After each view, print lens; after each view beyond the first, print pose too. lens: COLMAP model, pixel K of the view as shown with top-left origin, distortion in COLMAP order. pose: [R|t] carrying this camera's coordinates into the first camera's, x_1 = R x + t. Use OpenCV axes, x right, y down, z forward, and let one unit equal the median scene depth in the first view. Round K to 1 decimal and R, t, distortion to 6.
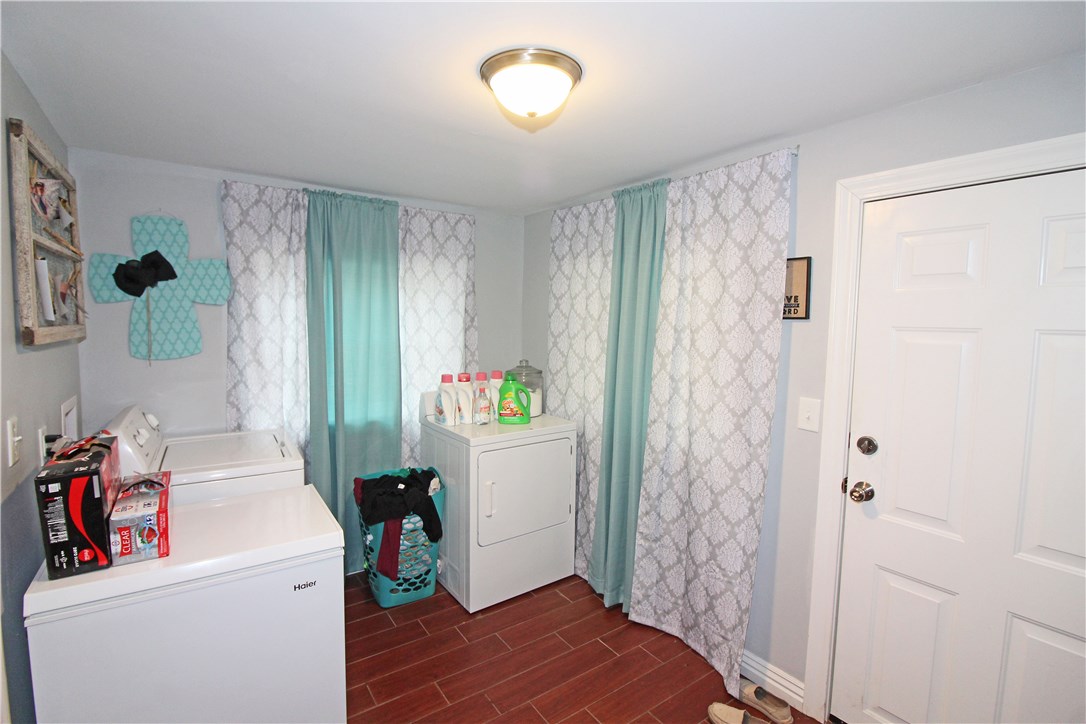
lens RADIAL K [[504.4, 0, 543.7], [0, 504.4, 359.3], [0, 0, 1]] dist [-0.024714, -0.000949]
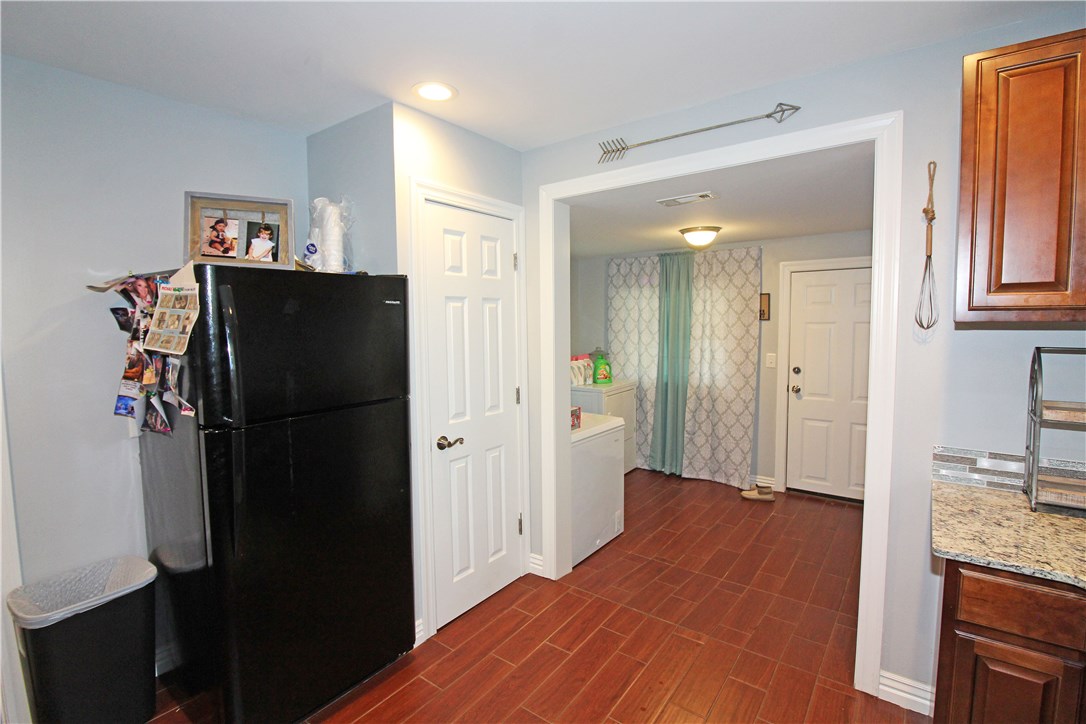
lens RADIAL K [[504.4, 0, 542.9], [0, 504.4, 361.3], [0, 0, 1]] dist [-0.024714, -0.000949]
pose [[0.951968, -0.051976, 0.301755, -0.971052], [0.050553, 0.998643, 0.012528, 0.024368], [-0.301997, 0.003329, 0.953303, -0.740549]]
